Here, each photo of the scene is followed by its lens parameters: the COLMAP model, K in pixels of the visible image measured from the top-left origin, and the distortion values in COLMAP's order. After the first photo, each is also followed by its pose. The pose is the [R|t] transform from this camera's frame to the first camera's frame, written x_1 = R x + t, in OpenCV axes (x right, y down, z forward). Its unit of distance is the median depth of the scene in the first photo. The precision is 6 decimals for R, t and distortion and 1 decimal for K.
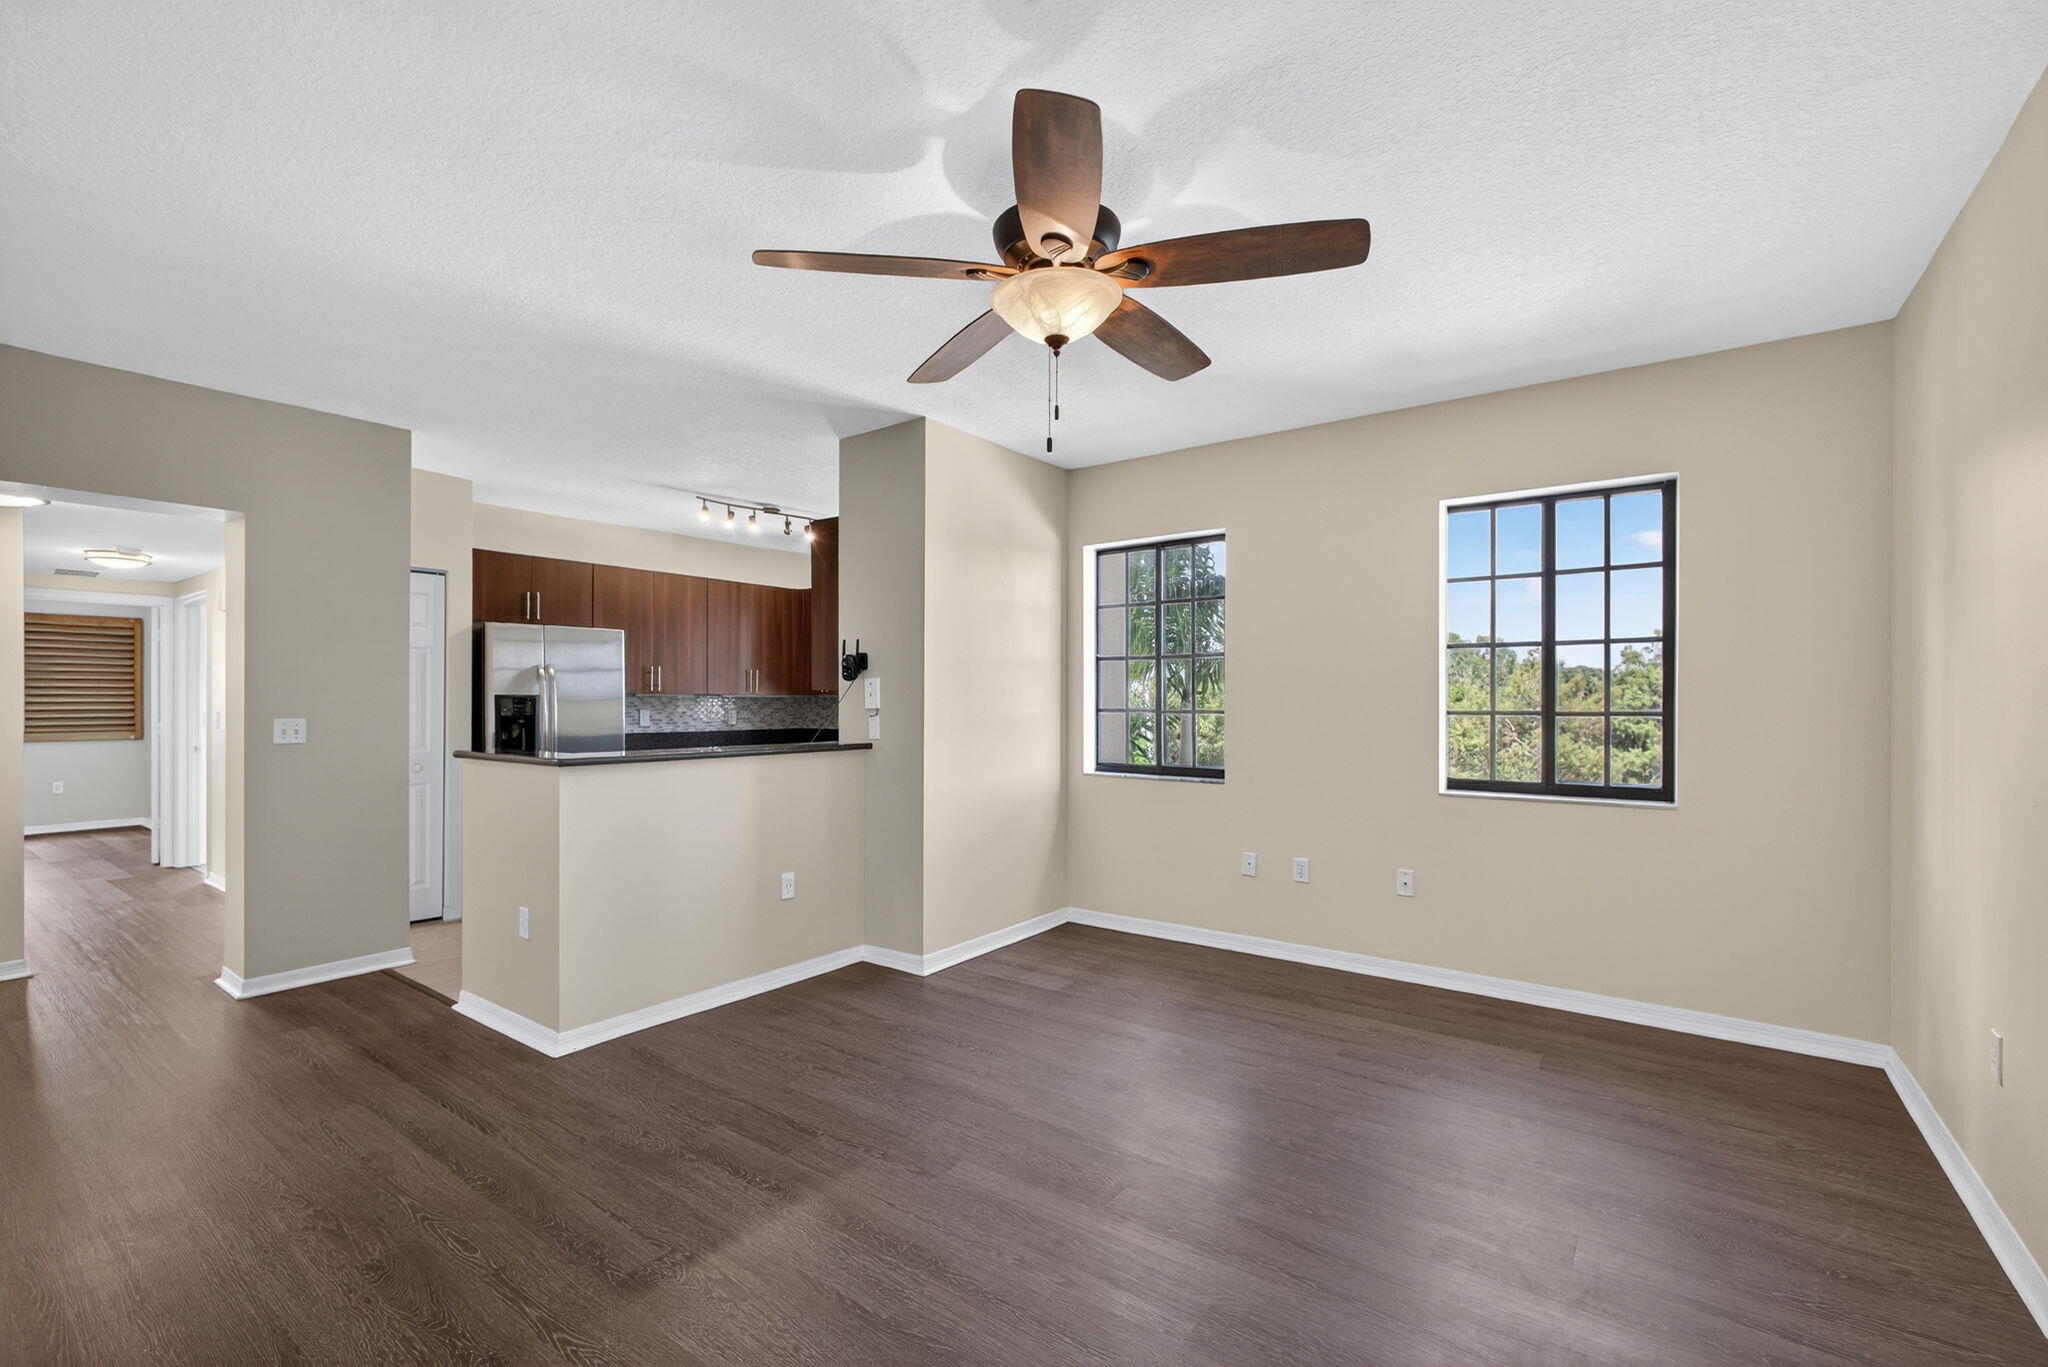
lens RADIAL K [[875.6, 0, 1020.8], [0, 875.6, 705.5], [0, 0, 1]] dist [-0.014158, 0.004061]
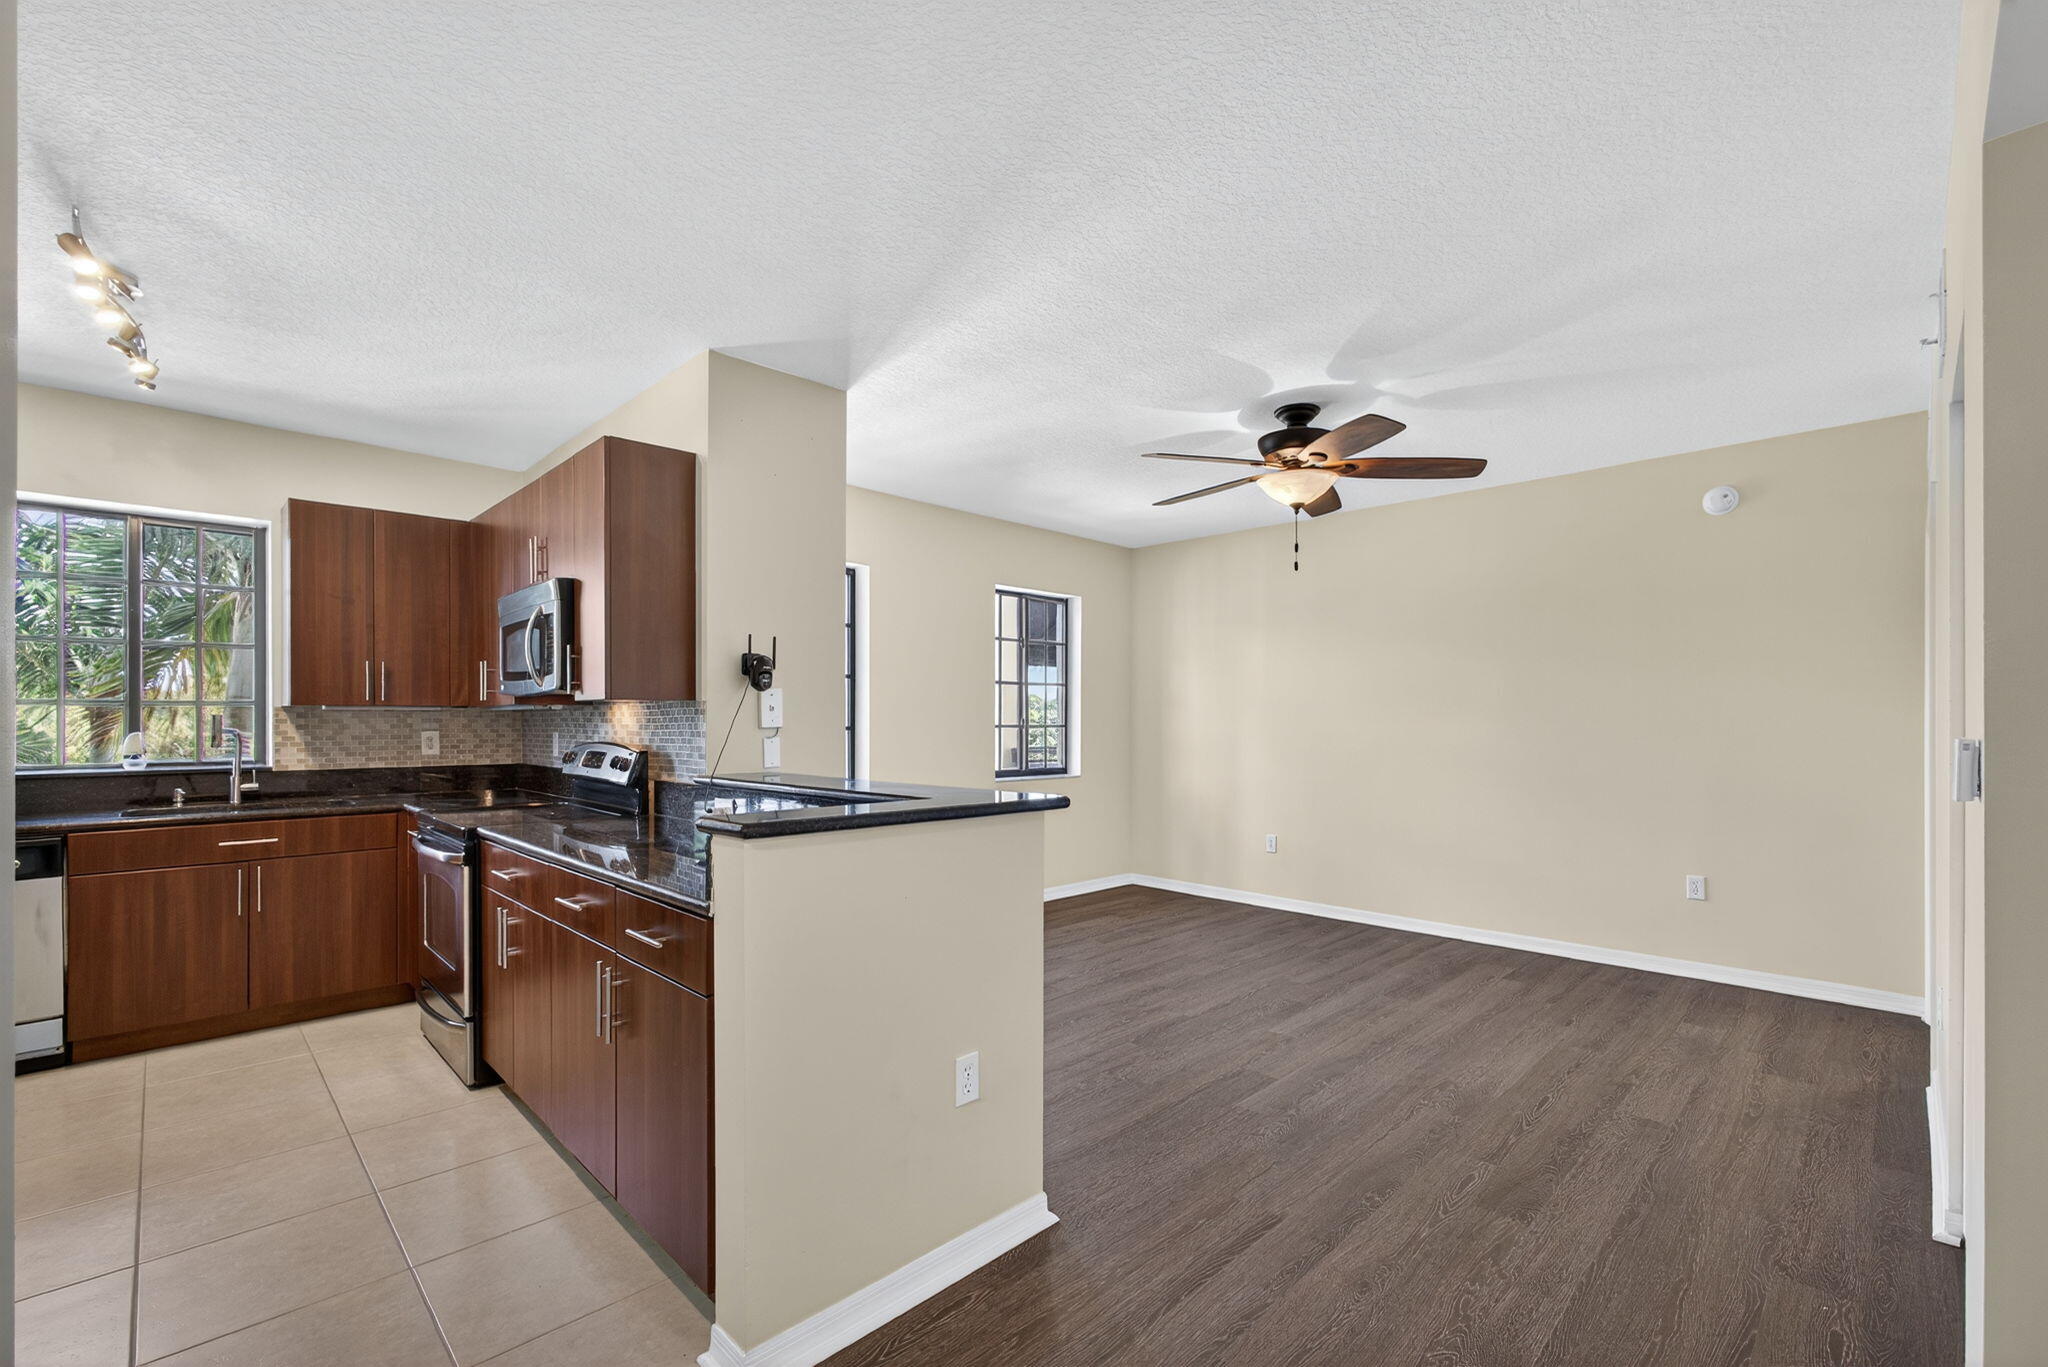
lens RADIAL K [[875.6, 0, 1020.3], [0, 875.6, 718.5], [0, 0, 1]] dist [-0.014158, 0.004061]
pose [[0.165230, -0.000705, 0.986255, -0.702386], [0.005346, 0.999986, -0.000181, -0.001926], [-0.986241, 0.005302, 0.165232, 0.517569]]
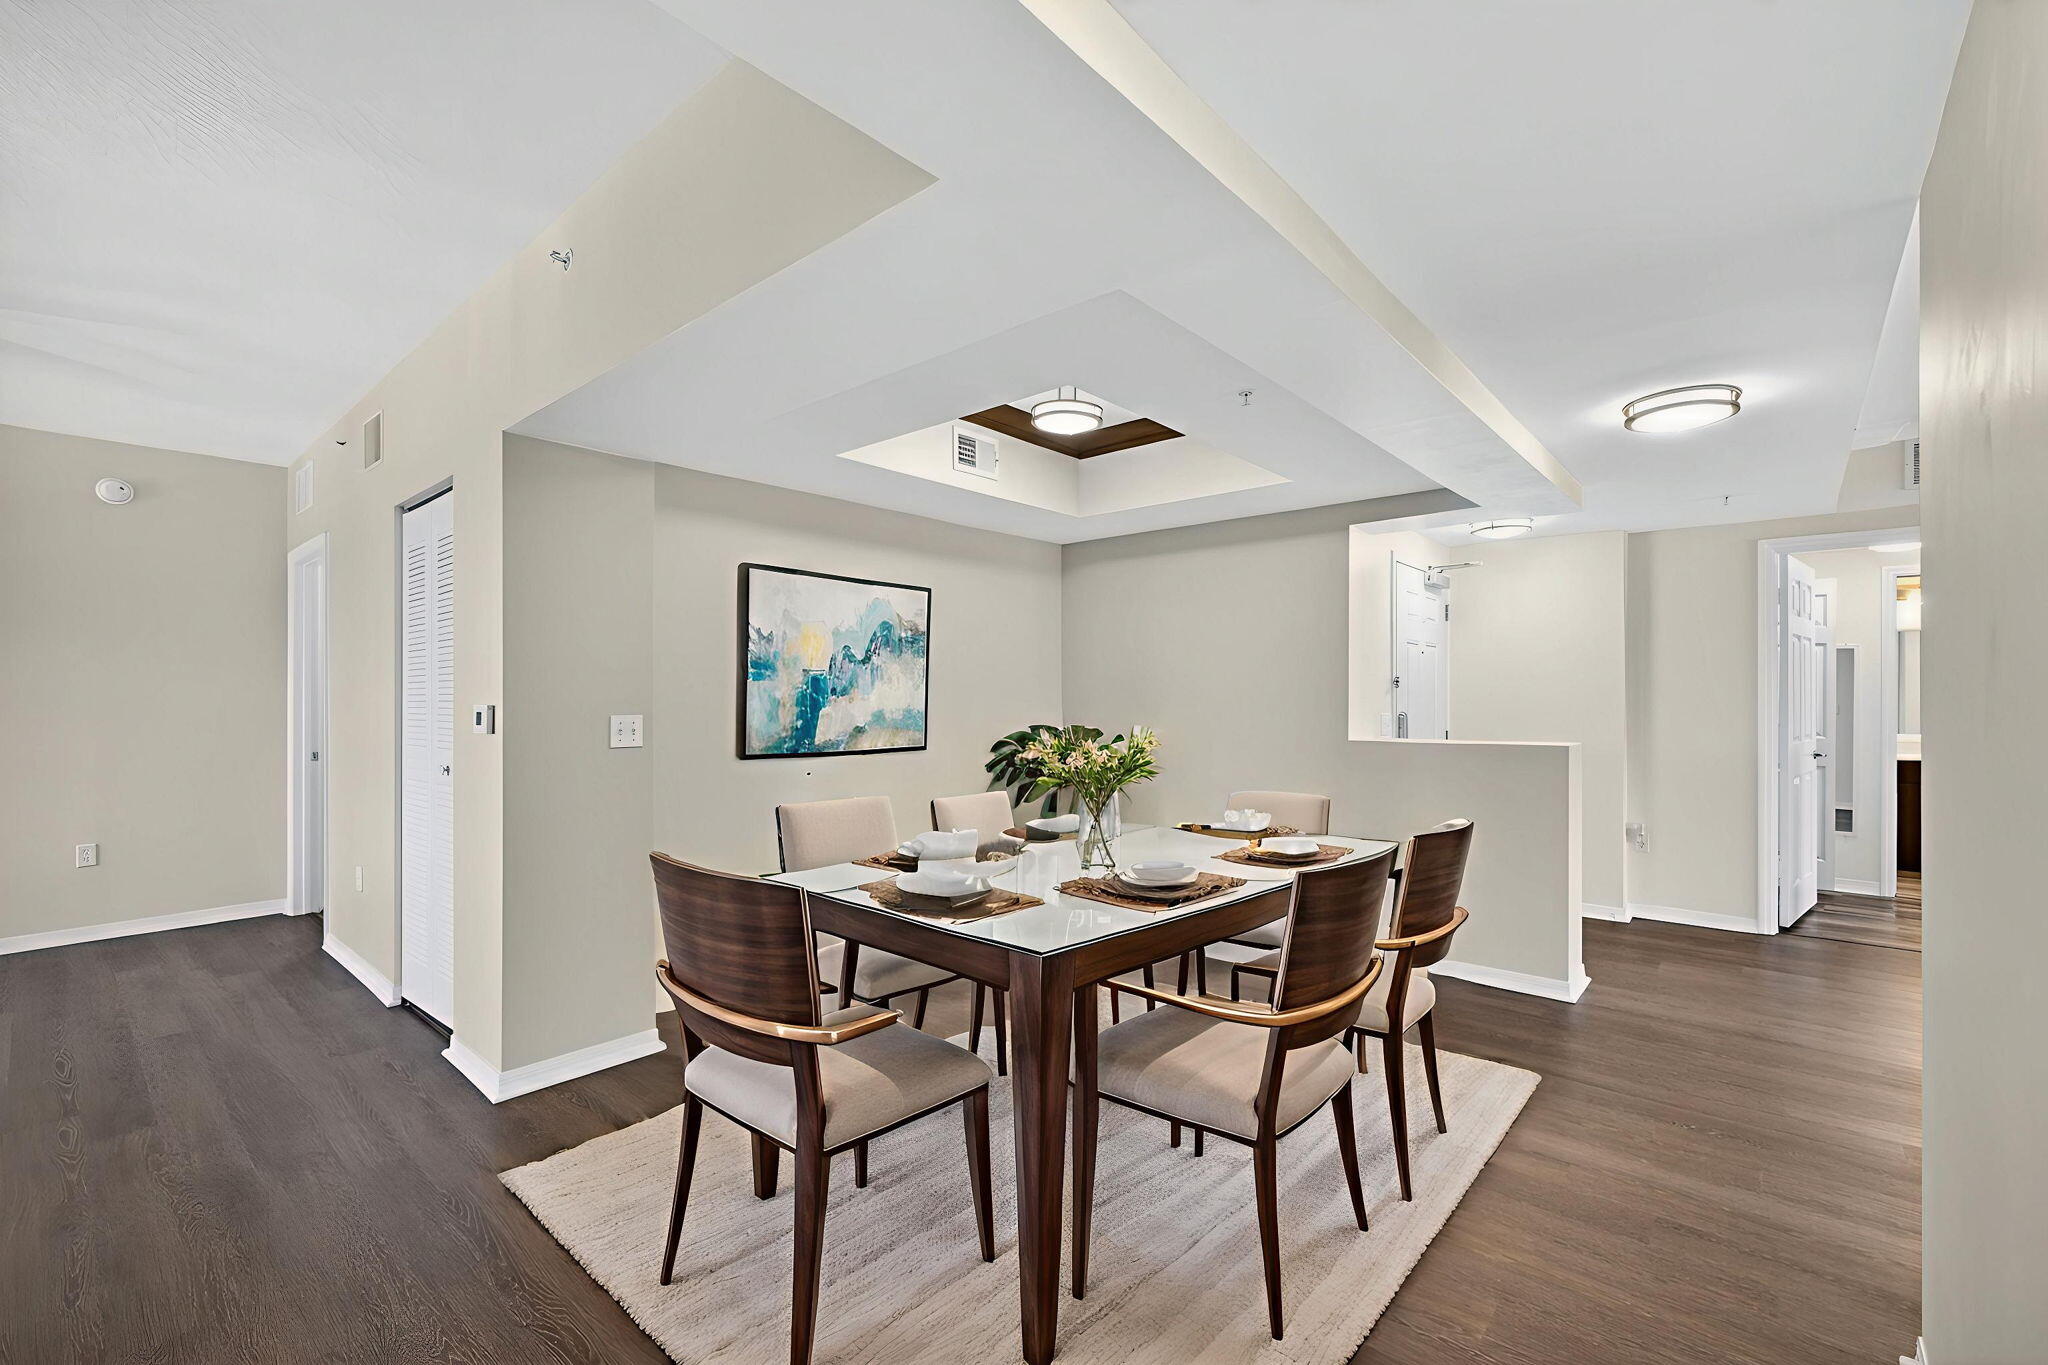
lens RADIAL K [[875.6, 0, 1013.2], [0, 875.6, 687.8], [0, 0, 1]] dist [-0.014158, 0.004061]
pose [[-0.995252, 0.001193, 0.097325, -0.779034], [0.001764, 0.999982, 0.005786, -0.006724], [-0.097316, 0.005930, -0.995236, 0.779039]]
